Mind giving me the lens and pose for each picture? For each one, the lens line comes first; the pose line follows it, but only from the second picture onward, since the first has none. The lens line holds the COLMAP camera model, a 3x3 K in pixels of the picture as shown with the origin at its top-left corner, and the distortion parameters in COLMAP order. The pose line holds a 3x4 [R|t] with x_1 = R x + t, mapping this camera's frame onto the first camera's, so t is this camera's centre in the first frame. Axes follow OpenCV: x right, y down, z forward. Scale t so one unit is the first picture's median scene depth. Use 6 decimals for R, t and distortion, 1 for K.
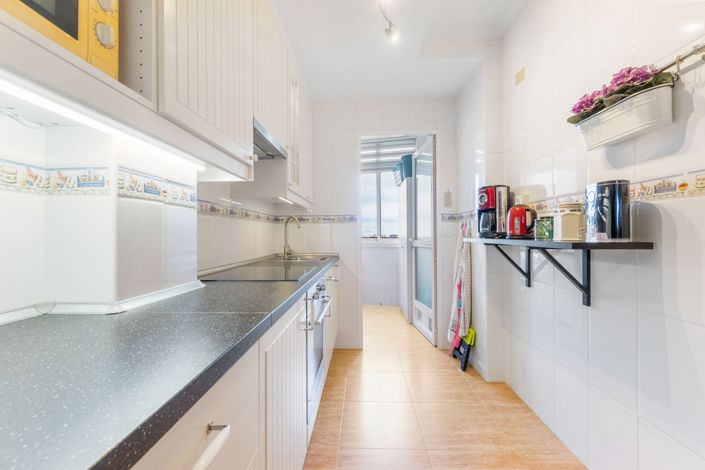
lens RADIAL K [[302.8, 0, 352.5], [0, 302.8, 235.0], [0, 0, 1]] dist [-0.000178, -0.000034]
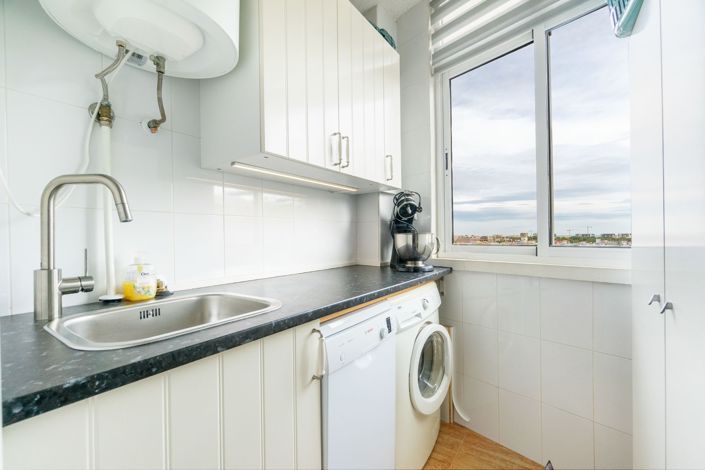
lens RADIAL K [[302.8, 0, 352.5], [0, 302.8, 235.0], [0, 0, 1]] dist [-0.000178, -0.000034]
pose [[0.881622, 0.007506, -0.471897, 0.061696], [-0.005074, 0.999966, 0.006427, 0.001062], [0.471929, -0.003272, 0.881630, 0.646319]]
